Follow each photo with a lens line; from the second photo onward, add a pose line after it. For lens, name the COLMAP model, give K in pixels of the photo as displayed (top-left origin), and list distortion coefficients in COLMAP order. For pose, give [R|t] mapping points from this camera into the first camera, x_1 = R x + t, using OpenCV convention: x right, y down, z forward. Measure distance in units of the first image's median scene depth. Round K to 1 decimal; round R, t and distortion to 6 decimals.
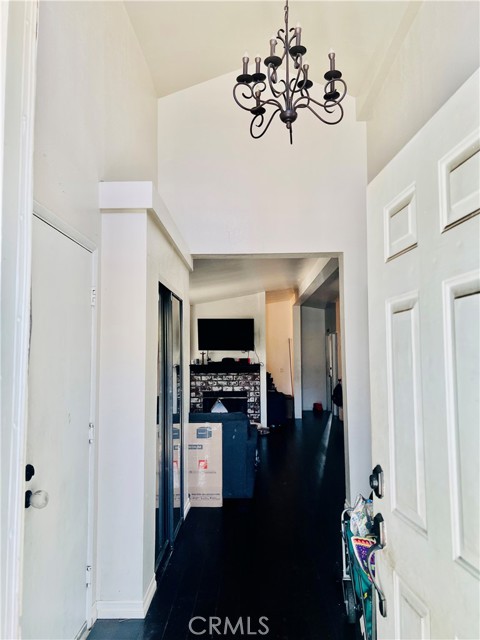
lens RADIAL K [[492.8, 0, 240.5], [0, 492.8, 320.0], [0, 0, 1]] dist [-0.001020, -0.000529]
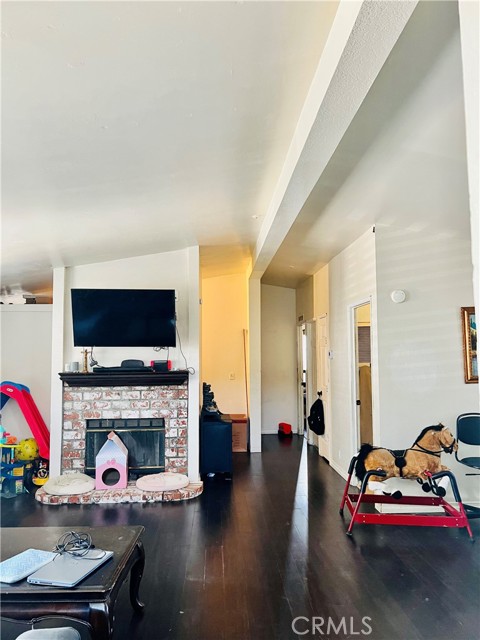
lens RADIAL K [[492.8, 0, 239.1], [0, 492.8, 319.9], [0, 0, 1]] dist [-0.001020, -0.000529]
pose [[0.997745, 0.005623, 0.066876, 0.060416], [-0.006232, 0.999941, 0.008897, 0.024300], [-0.066822, -0.009294, 0.997722, 0.421282]]
